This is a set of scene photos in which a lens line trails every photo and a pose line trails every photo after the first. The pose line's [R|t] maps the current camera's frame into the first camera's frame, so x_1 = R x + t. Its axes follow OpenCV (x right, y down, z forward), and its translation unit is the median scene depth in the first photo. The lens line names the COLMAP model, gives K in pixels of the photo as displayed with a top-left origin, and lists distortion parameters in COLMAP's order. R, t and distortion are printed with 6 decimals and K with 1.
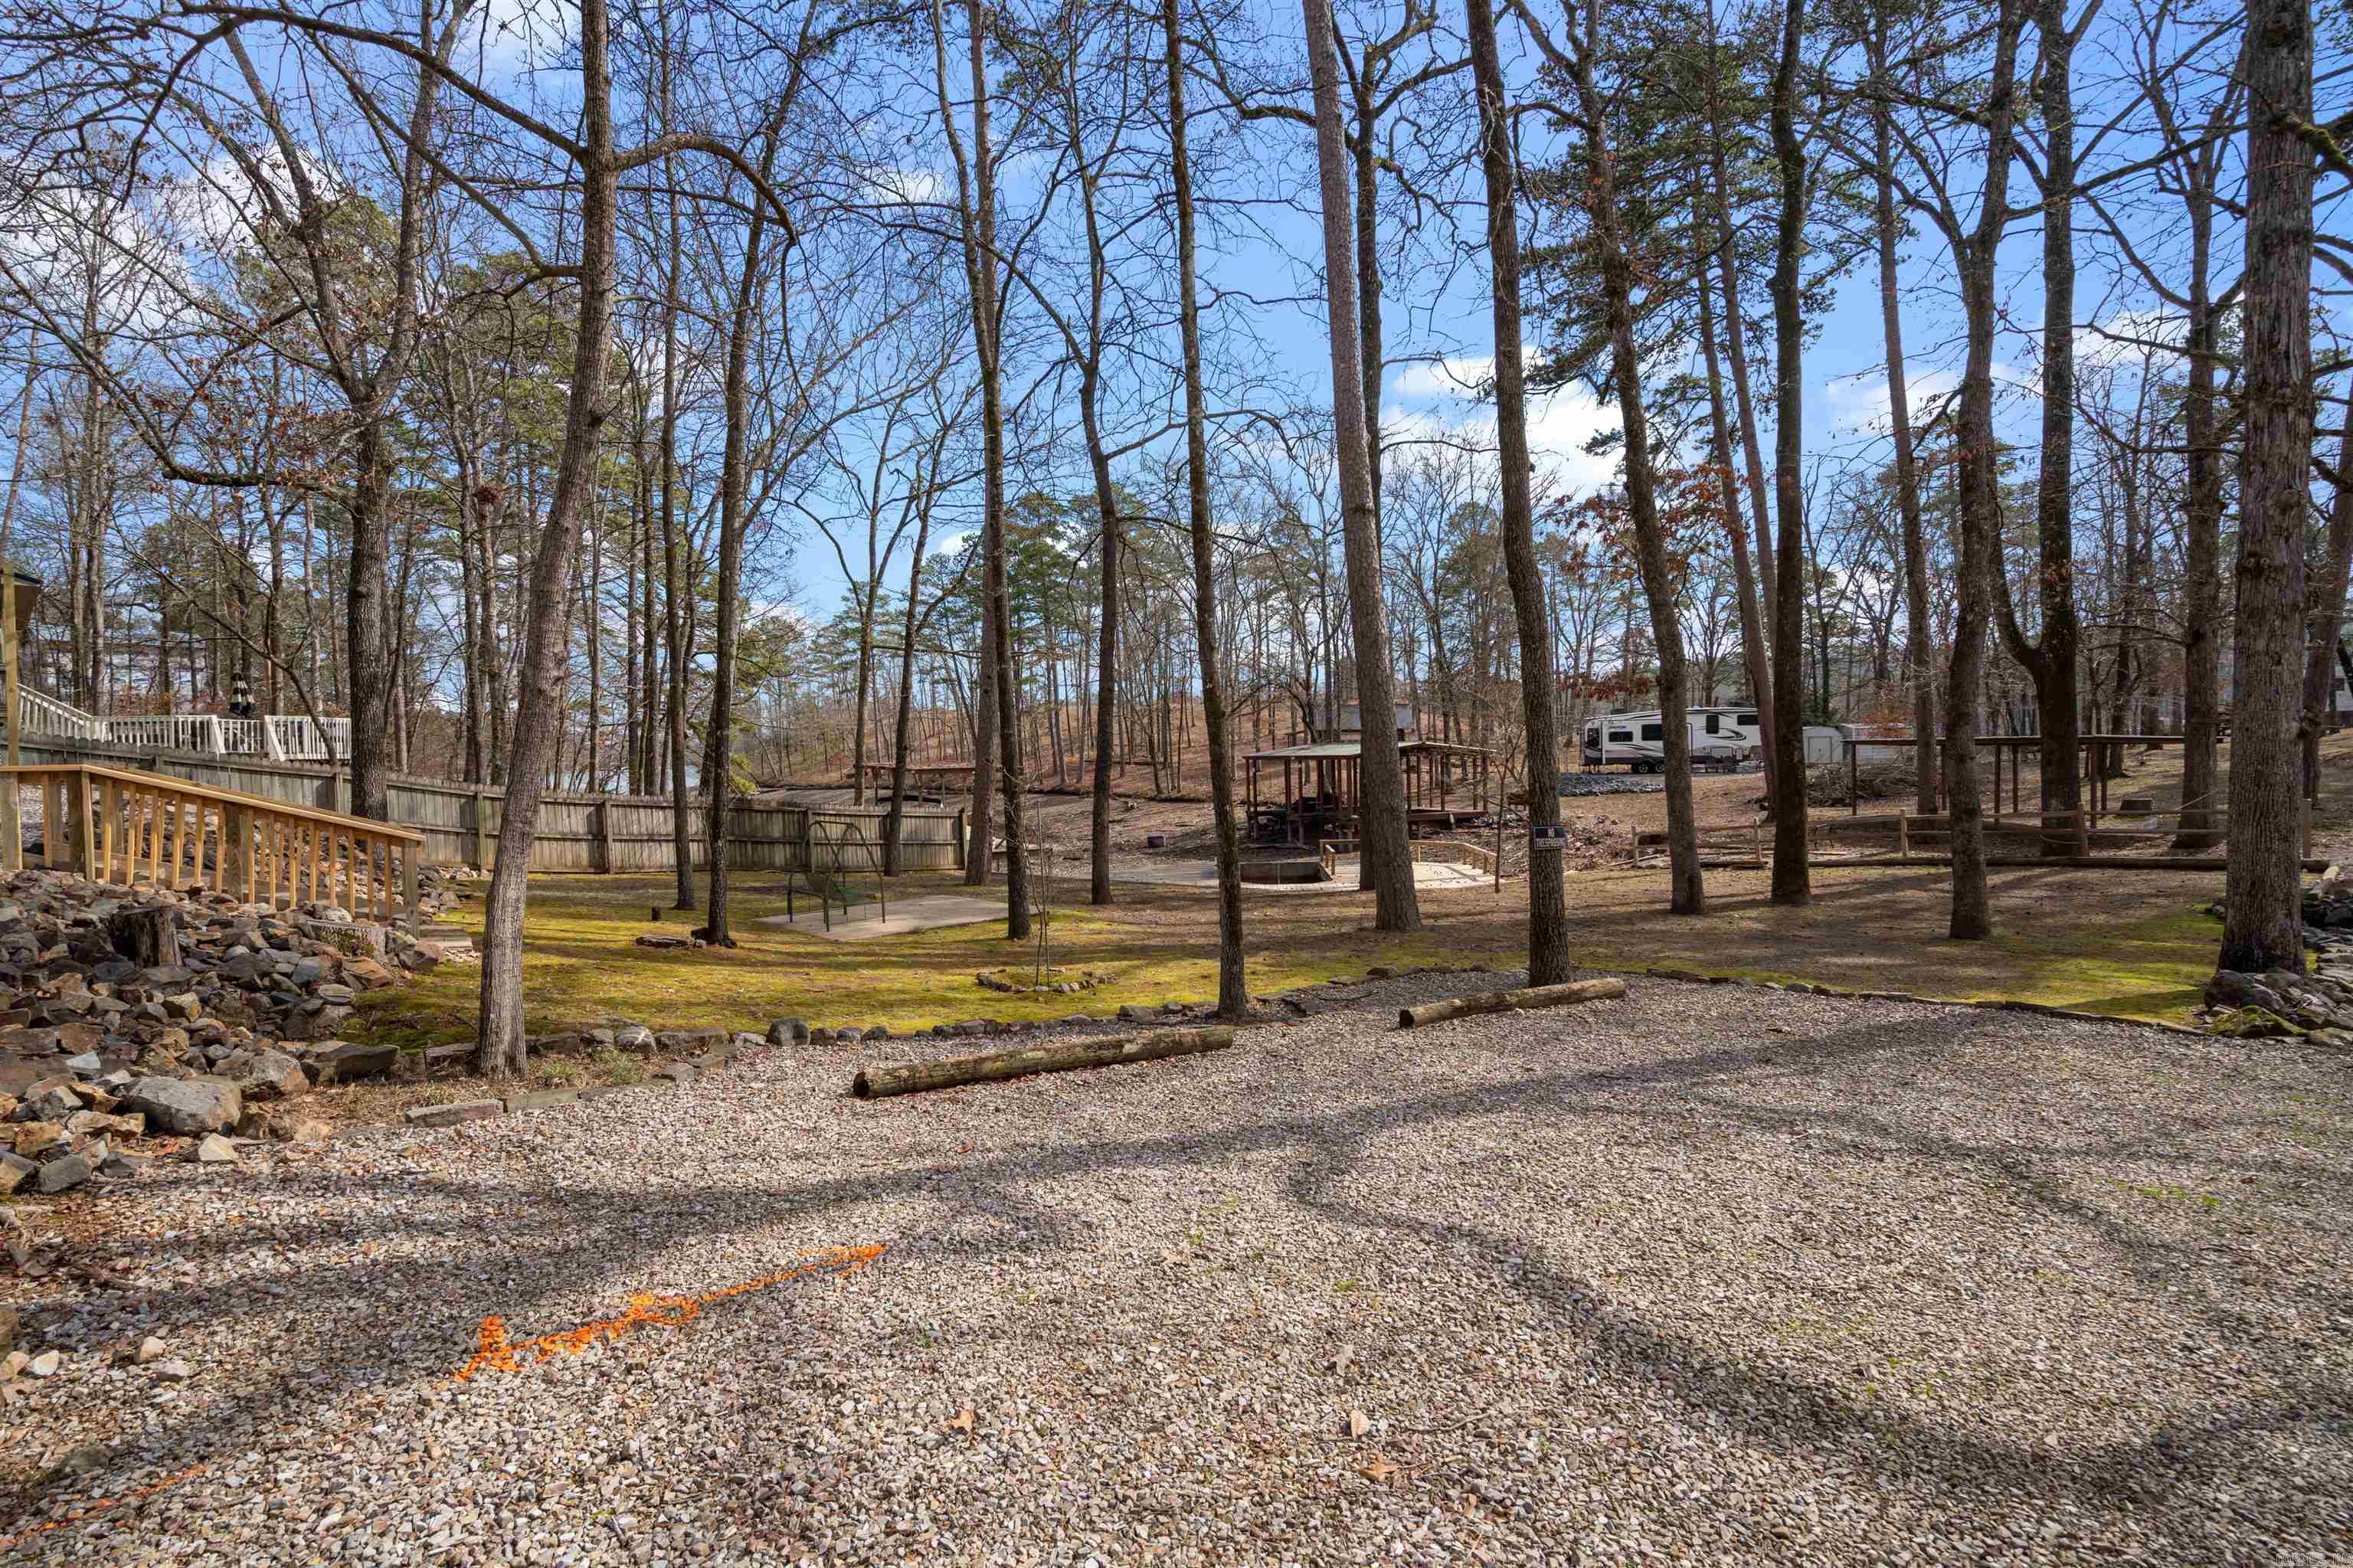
lens RADIAL K [[1035.1, 0, 1176.5], [0, 1035.1, 784.0], [0, 0, 1]] dist [-0.000639, 0.000214]
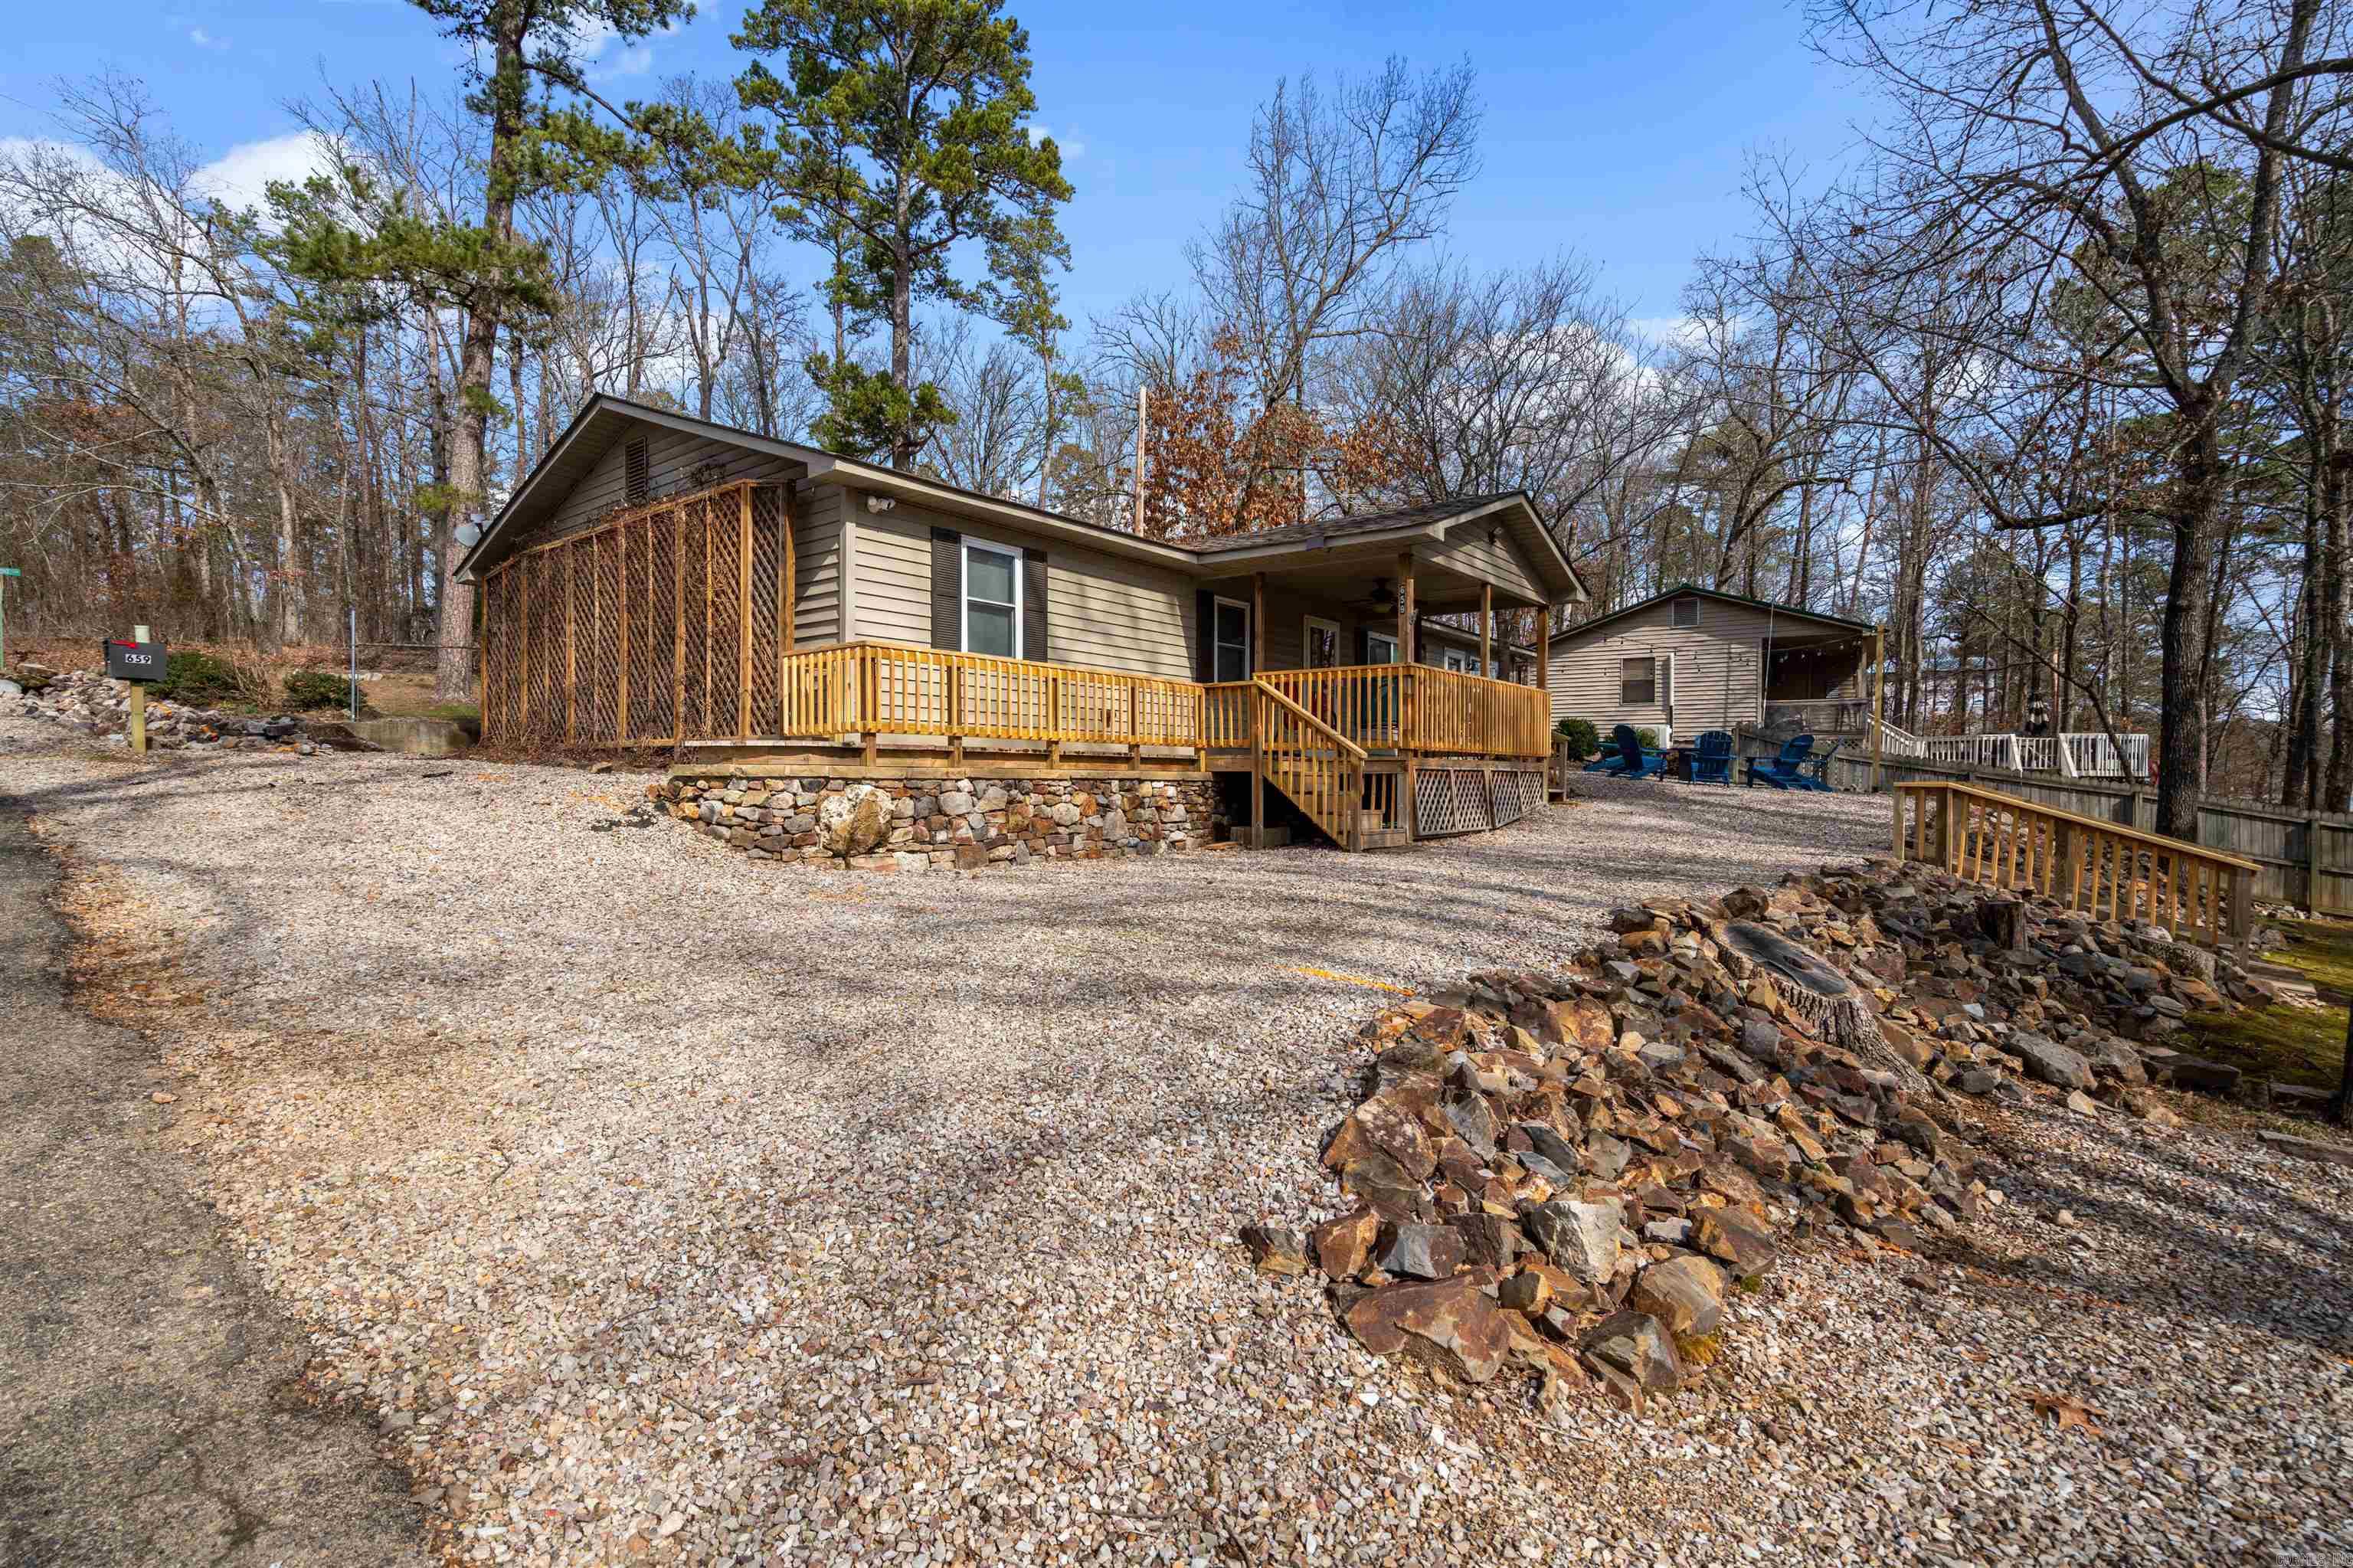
lens RADIAL K [[1035.1, 0, 1176.5], [0, 1035.1, 784.0], [0, 0, 1]] dist [-0.000639, 0.000214]
pose [[0.150584, 0.025115, -0.988278, 0.069172], [-0.038502, 0.999068, 0.019523, -0.006049], [0.987847, 0.035111, 0.151411, -0.153205]]
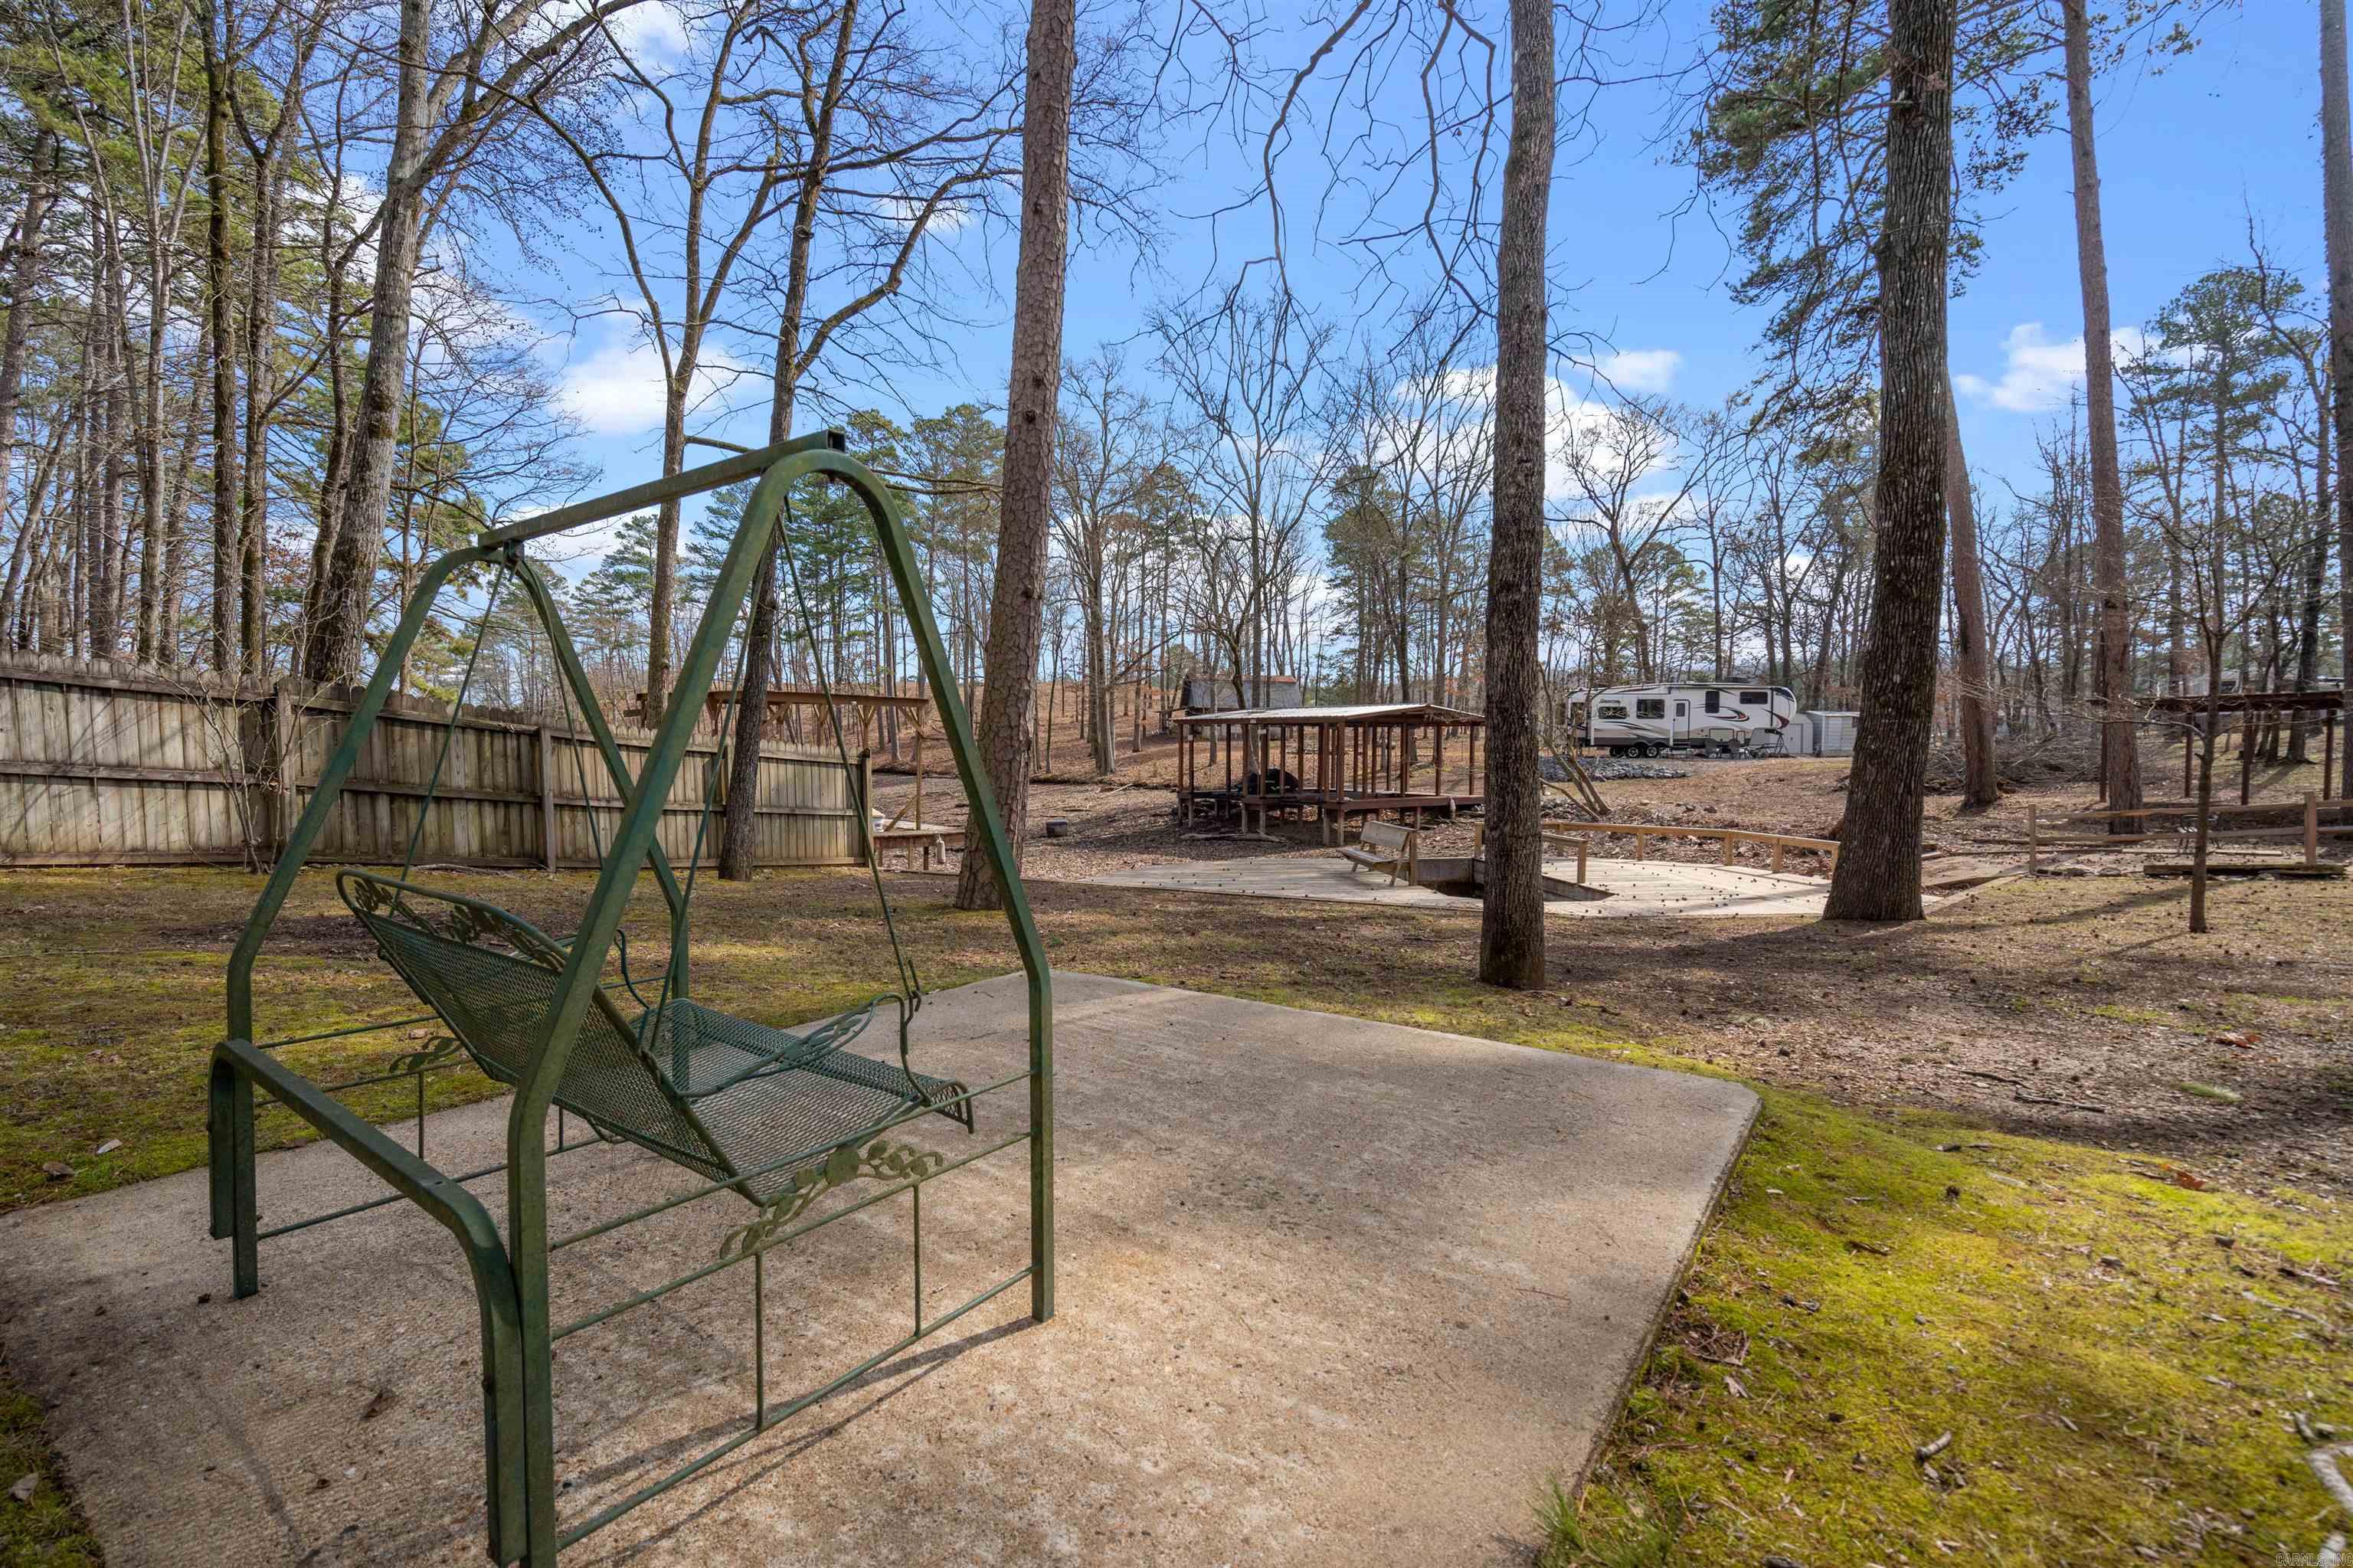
lens RADIAL K [[1070.9, 0, 1176.5], [0, 1070.9, 784.0], [0, 0, 1]] dist [0.000238, 0.000062]
pose [[0.984647, 0.022244, 0.173132, -0.215969], [-0.023340, 0.999718, 0.004297, 0.052055], [-0.172988, -0.008272, 0.984889, 0.647340]]
